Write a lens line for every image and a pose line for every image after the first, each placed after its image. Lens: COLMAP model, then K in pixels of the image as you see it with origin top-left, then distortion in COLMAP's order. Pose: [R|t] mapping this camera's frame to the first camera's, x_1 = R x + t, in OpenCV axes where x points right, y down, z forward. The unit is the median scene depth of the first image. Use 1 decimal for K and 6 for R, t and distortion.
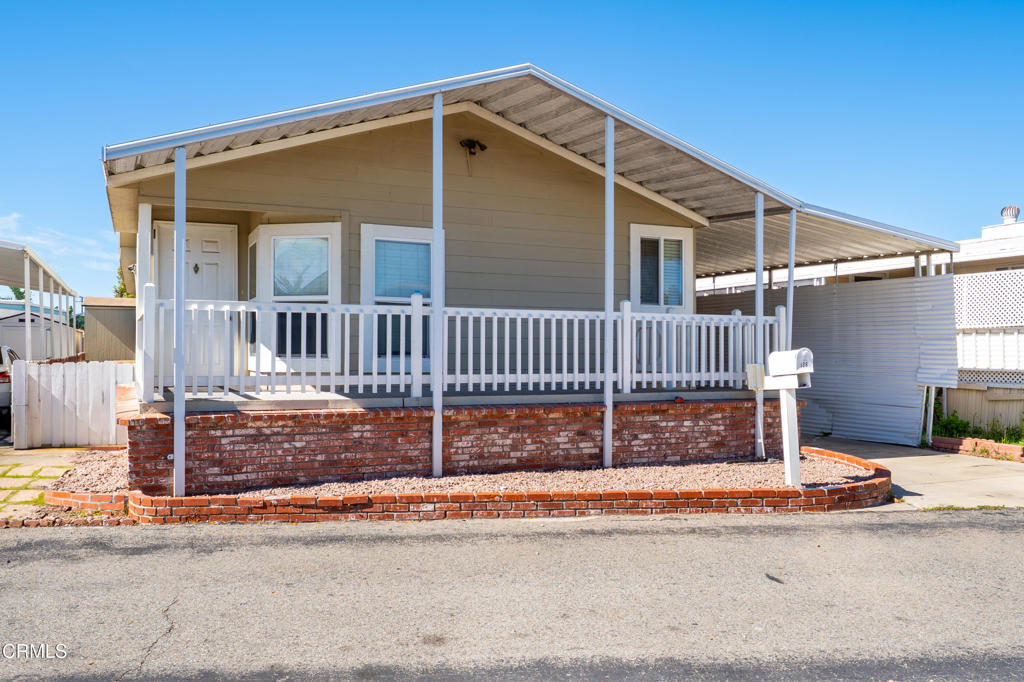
lens RADIAL K [[784.7, 0, 509.5], [0, 784.7, 341.0], [0, 0, 1]] dist [0.009023, 0.000570]
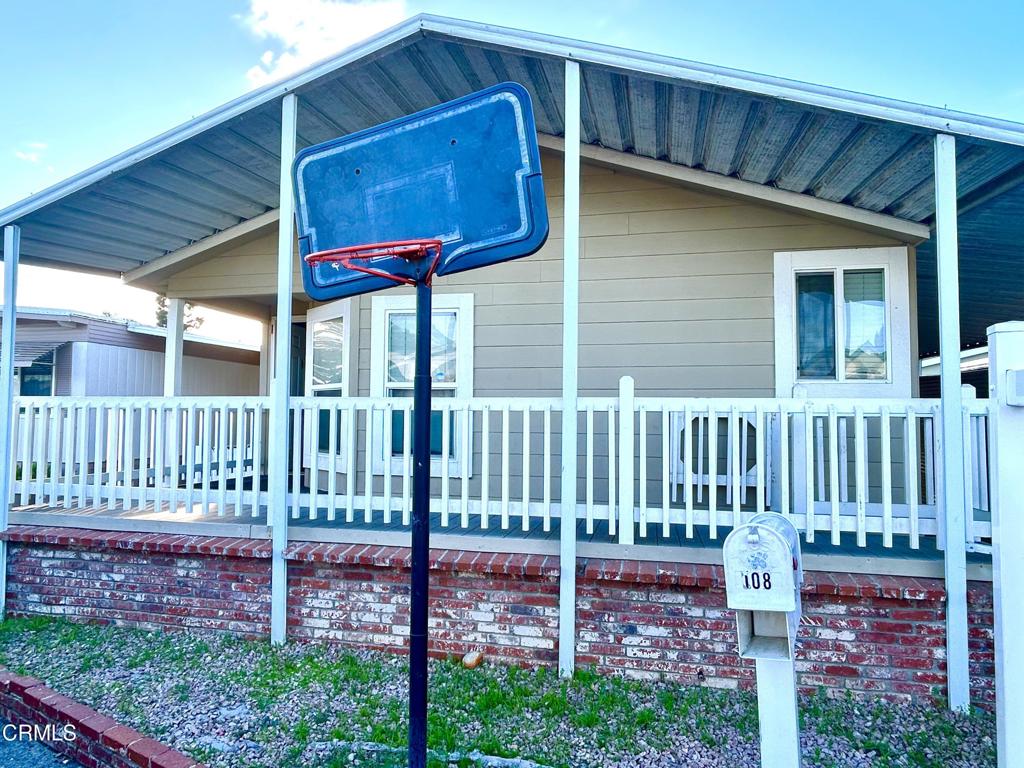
lens RADIAL K [[648.6, 0, 514.0], [0, 648.6, 387.8], [0, 0, 1]] dist [-0.008073, -0.004097]
pose [[0.792936, -0.041140, -0.607915, 0.386529], [0.000575, 0.997768, -0.066774, -0.012412], [0.609305, 0.052598, 0.791190, 0.621005]]
